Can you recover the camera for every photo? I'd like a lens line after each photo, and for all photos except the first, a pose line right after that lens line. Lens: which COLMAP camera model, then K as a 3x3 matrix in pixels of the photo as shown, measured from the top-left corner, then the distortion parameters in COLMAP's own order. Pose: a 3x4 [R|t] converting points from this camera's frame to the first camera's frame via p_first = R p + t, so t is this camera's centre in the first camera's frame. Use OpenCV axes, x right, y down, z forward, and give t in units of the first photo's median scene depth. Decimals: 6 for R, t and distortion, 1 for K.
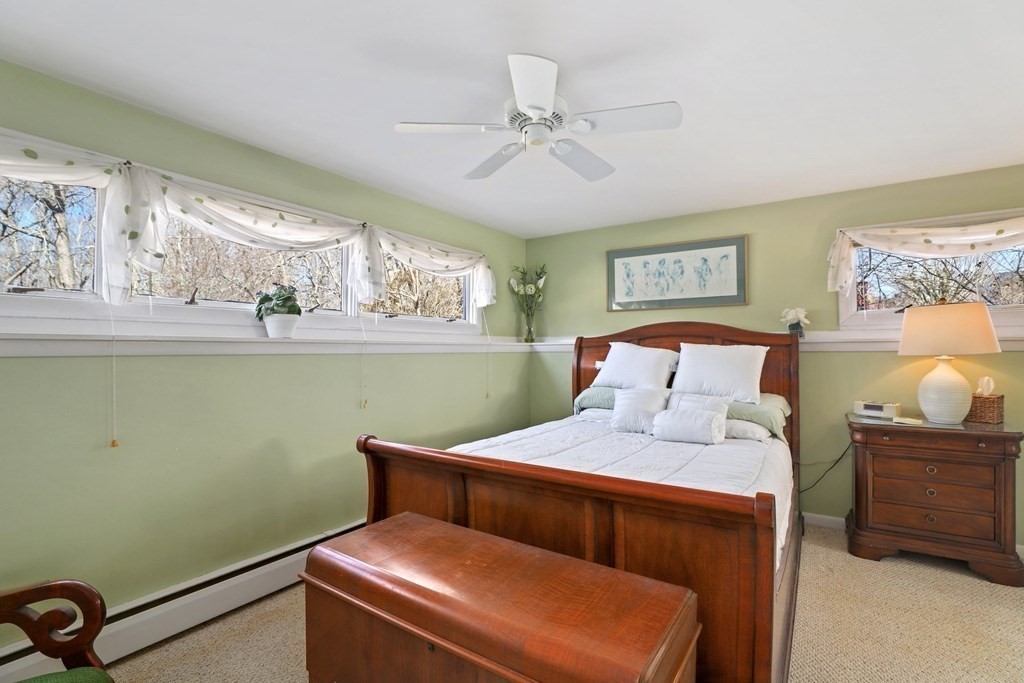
lens RADIAL K [[470.4, 0, 510.7], [0, 470.4, 343.7], [0, 0, 1]] dist [-0.029058, 0.006701]
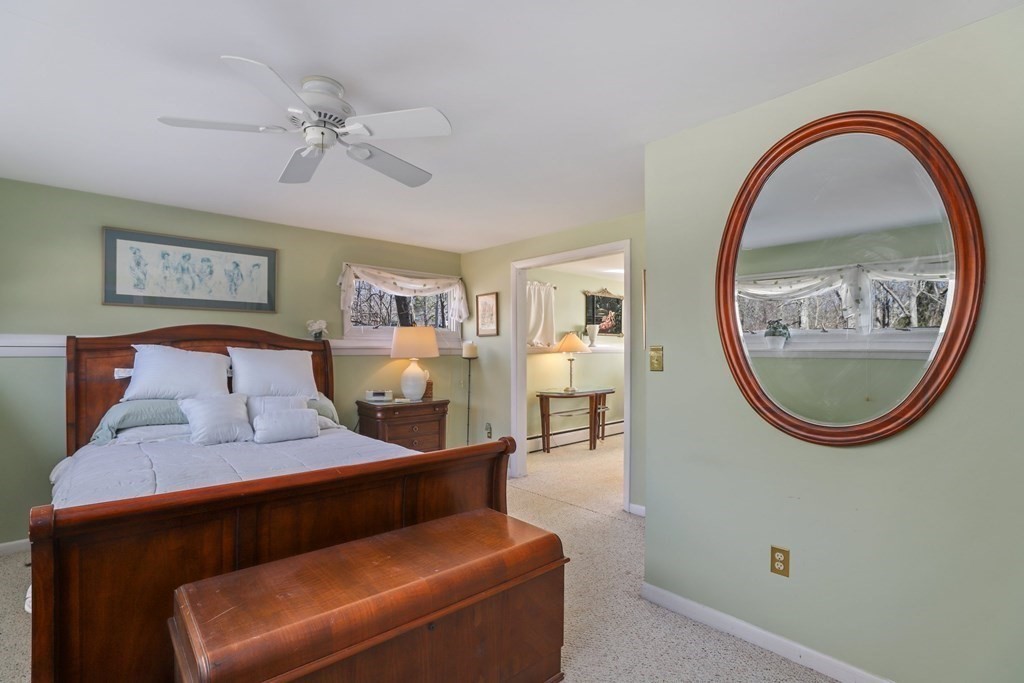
lens RADIAL K [[470.4, 0, 502.0], [0, 470.4, 347.5], [0, 0, 1]] dist [-0.029058, 0.006701]
pose [[0.273594, 0.012678, 0.961762, -0.449786], [-0.014812, 0.999850, -0.008967, -0.000308], [-0.961731, -0.011792, 0.273741, 0.204489]]
